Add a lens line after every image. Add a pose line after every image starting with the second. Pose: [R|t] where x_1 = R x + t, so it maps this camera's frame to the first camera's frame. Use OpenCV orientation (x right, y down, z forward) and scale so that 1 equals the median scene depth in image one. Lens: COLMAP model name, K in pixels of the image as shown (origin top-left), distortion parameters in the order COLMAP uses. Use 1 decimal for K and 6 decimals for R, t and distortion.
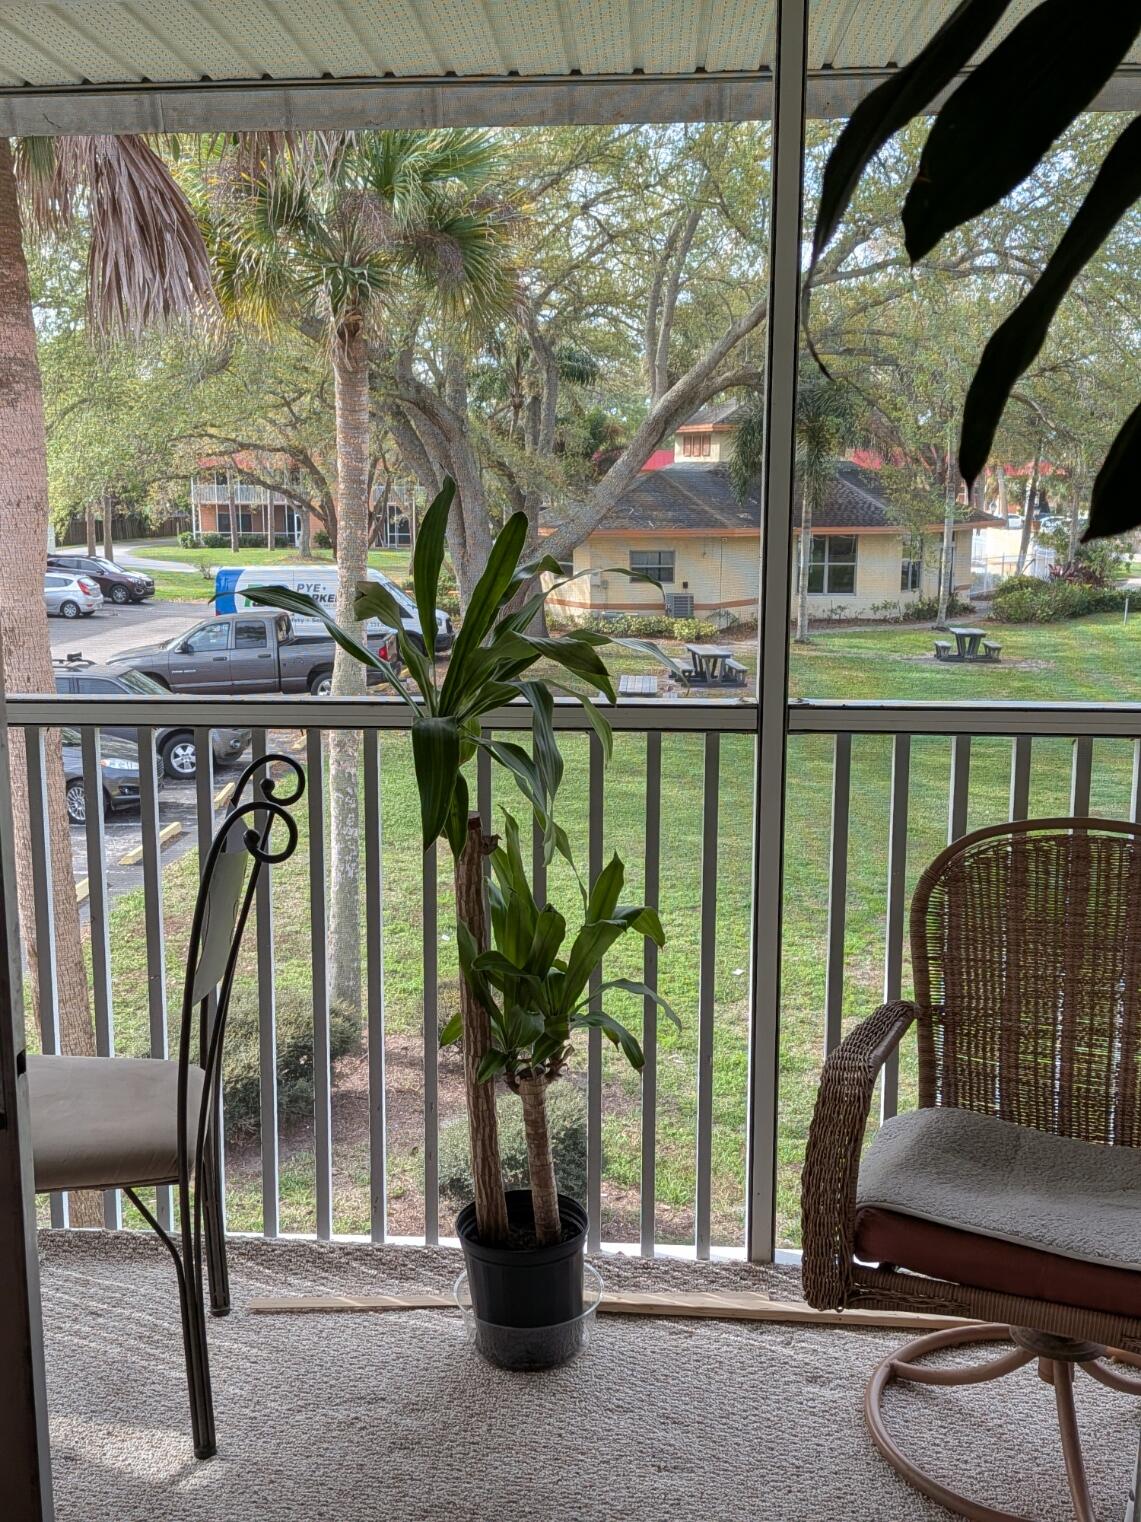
lens RADIAL K [[1528.4, 0, 570.5], [0, 1528.4, 761.0], [0, 0, 1]] dist [0.119800, -0.000621]
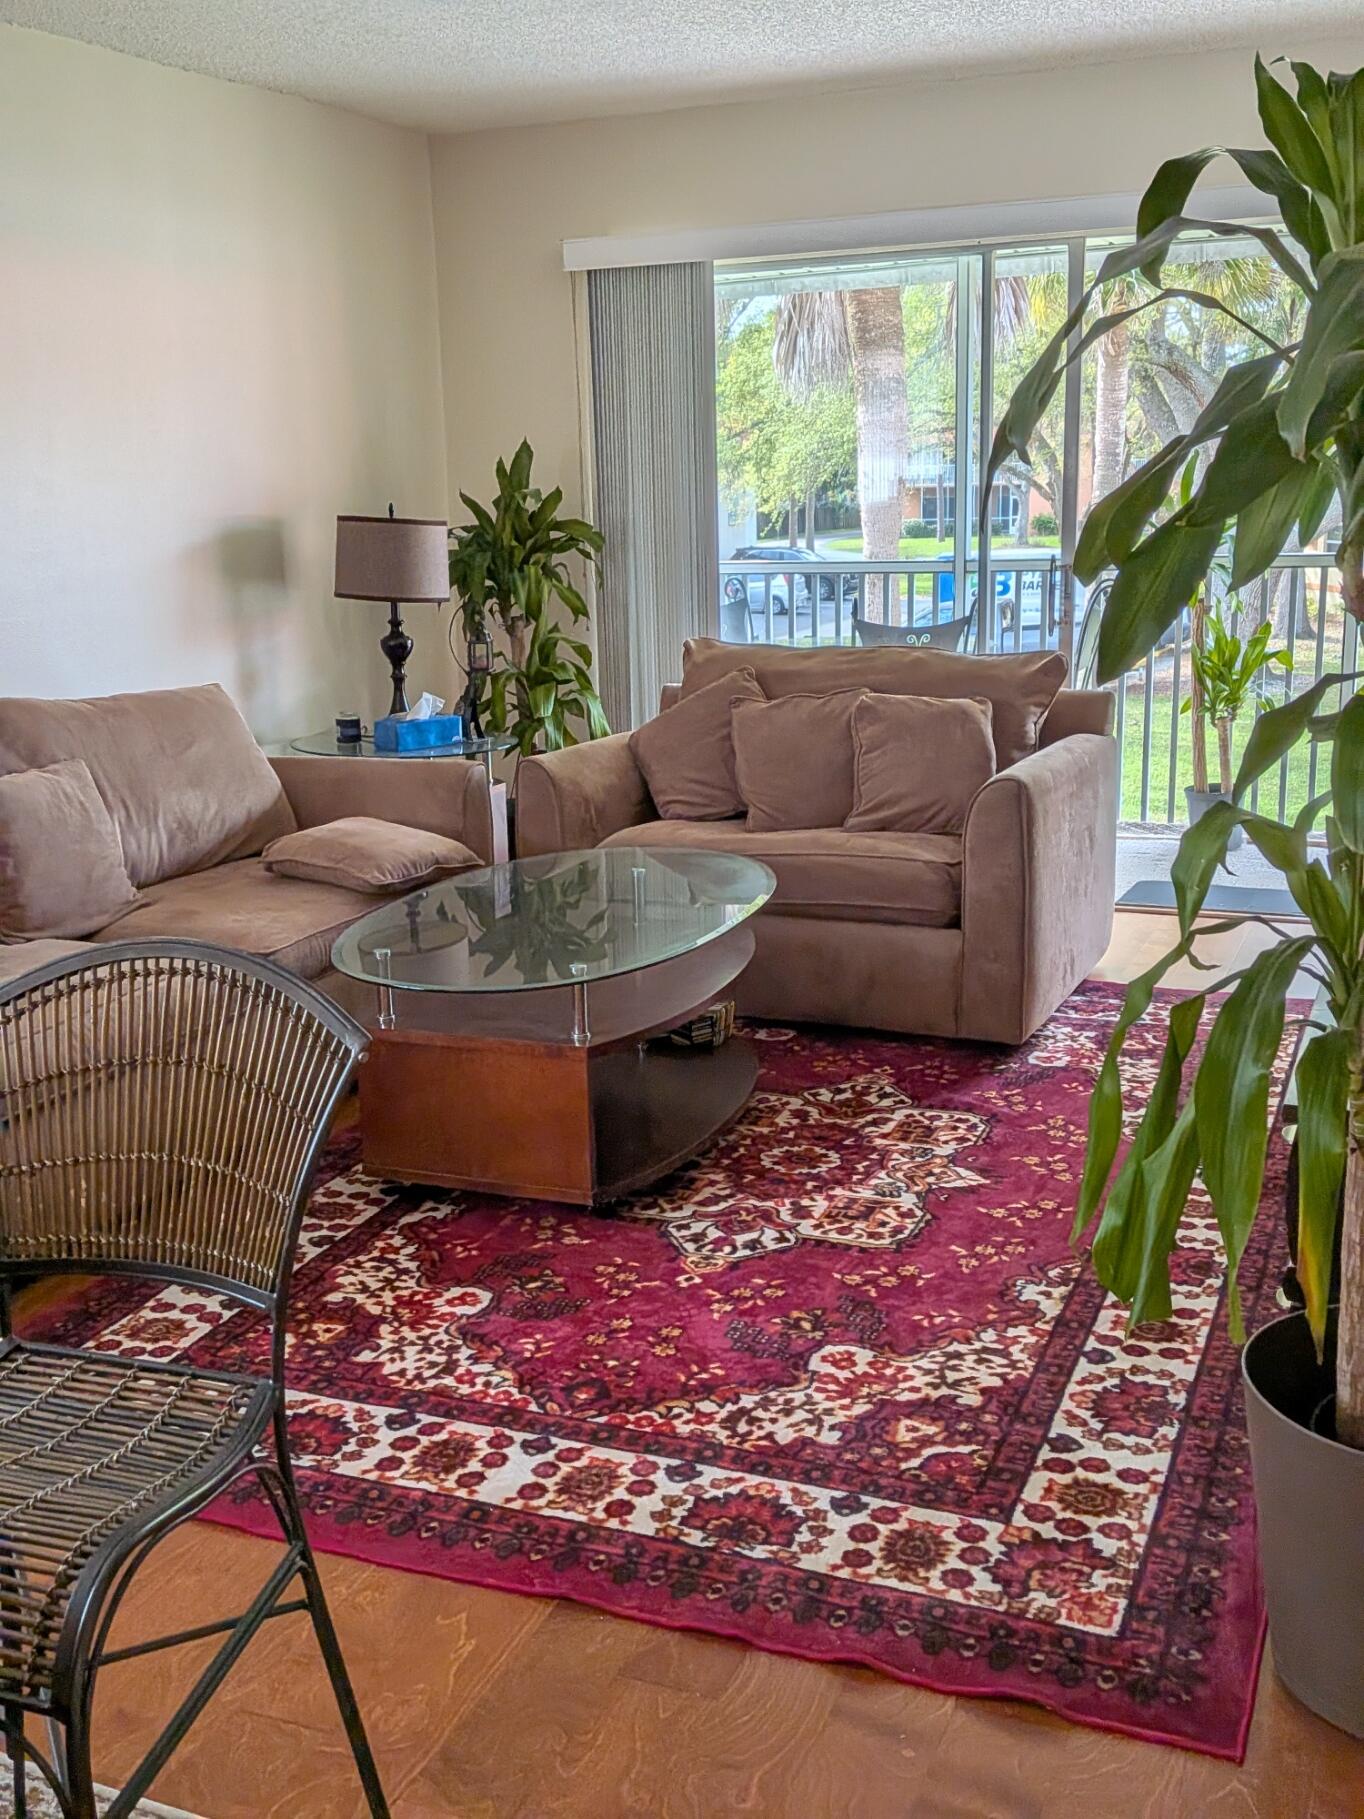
lens RADIAL K [[1890.0, 0, 682.0], [0, 1890.0, 909.5], [0, 0, 1]] dist [0.061019, -0.014480]
pose [[0.943743, 0.048513, -0.327101, 0.010080], [-0.030711, 0.997763, 0.059373, 0.022717], [0.329250, -0.045987, 0.943122, -0.126543]]
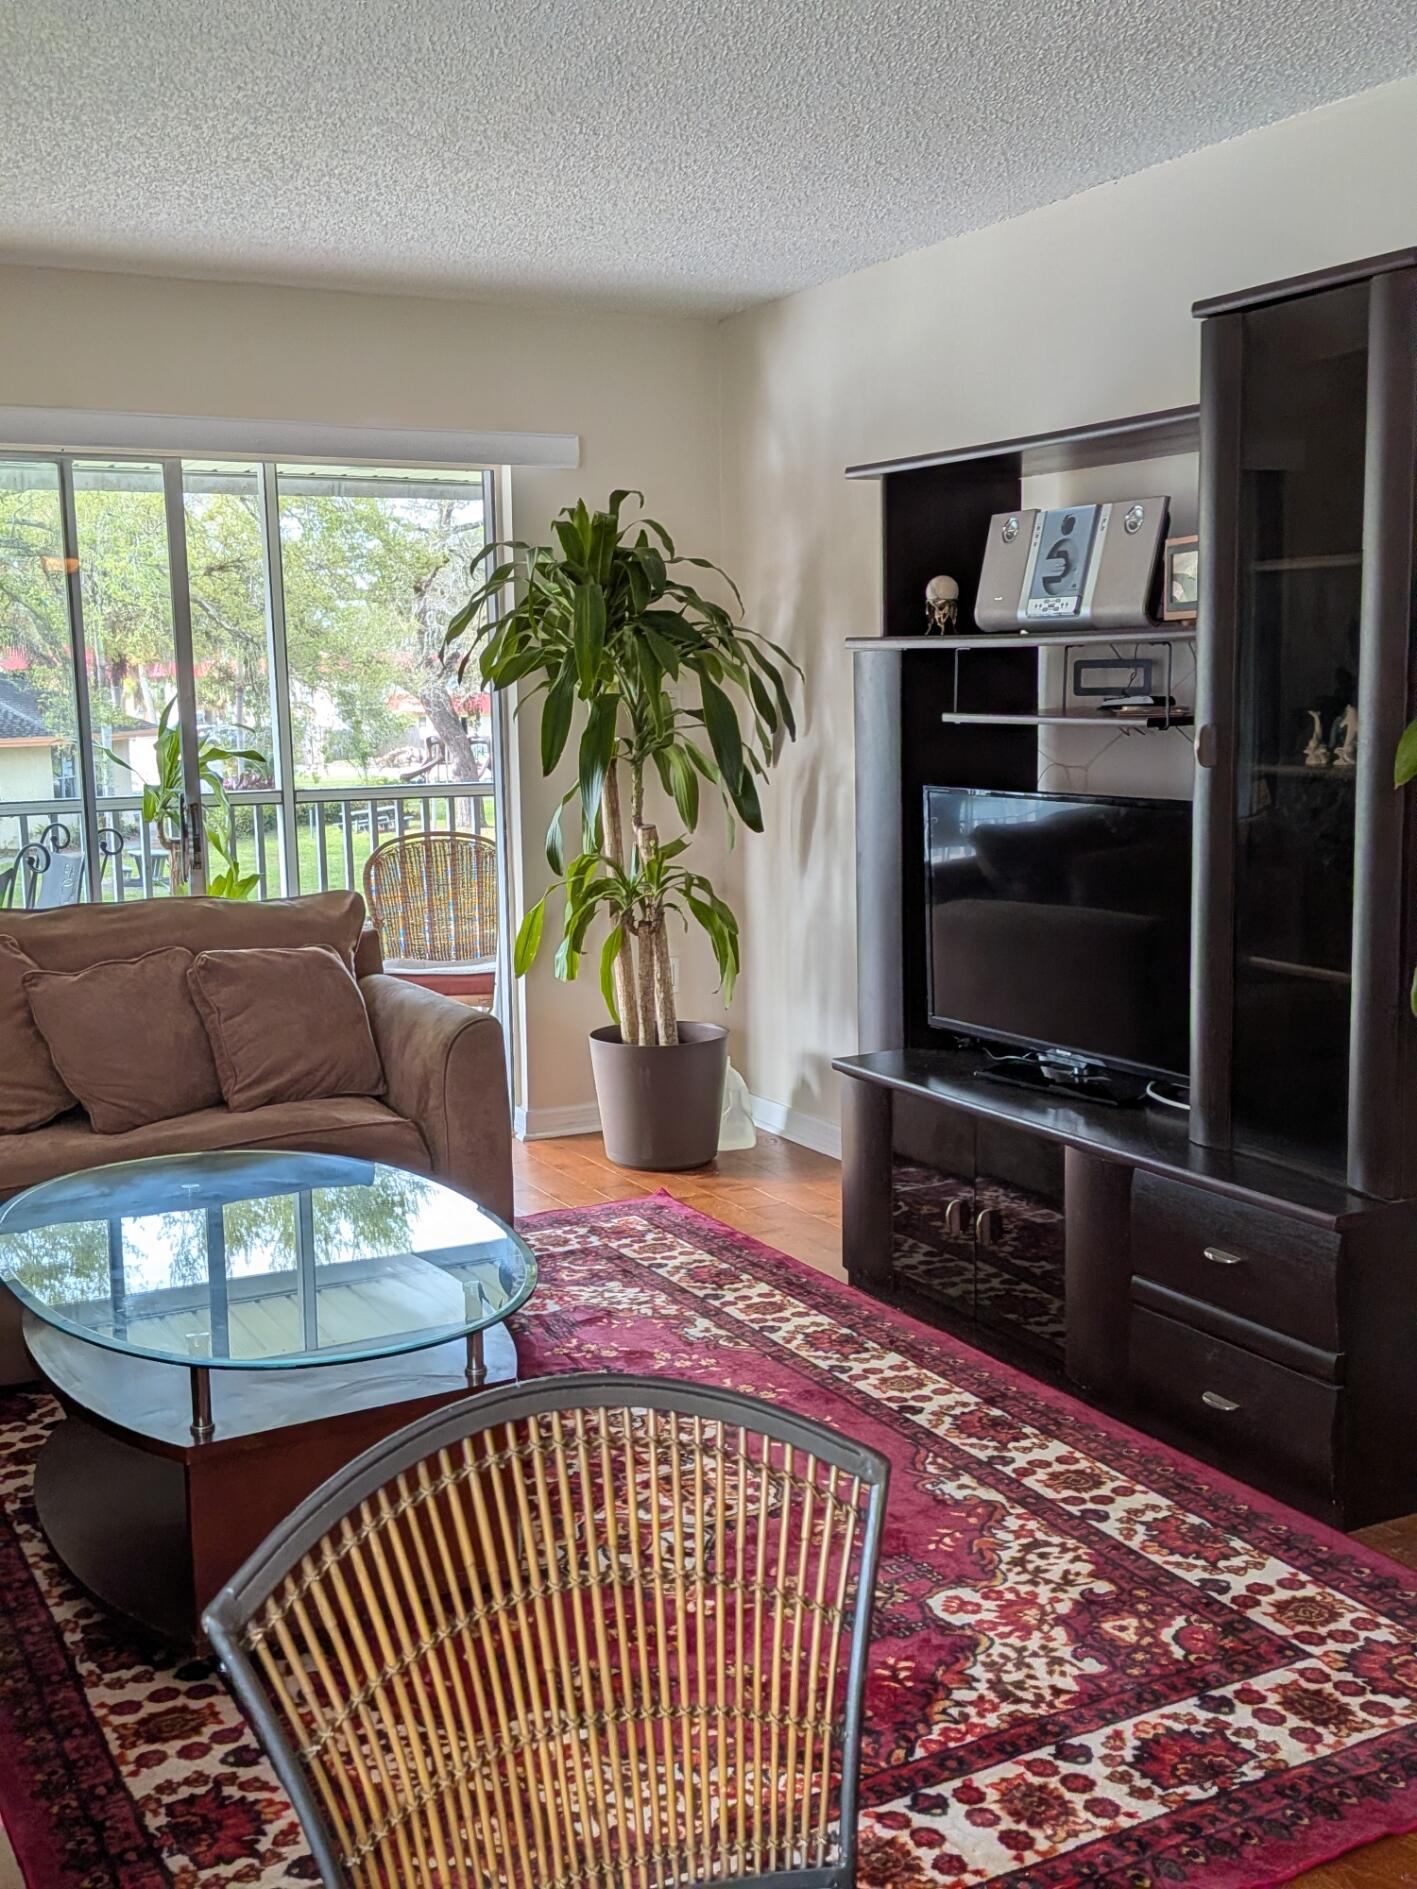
lens RADIAL K [[1960.8, 0, 708.5], [0, 1960.8, 944.5], [0, 0, 1]] dist [0.094438, -0.189064]
pose [[0.849326, -0.088643, 0.520372, -0.057245], [0.113306, 0.993436, -0.015704, 0.020071], [-0.515564, 0.072299, 0.853795, -0.113593]]
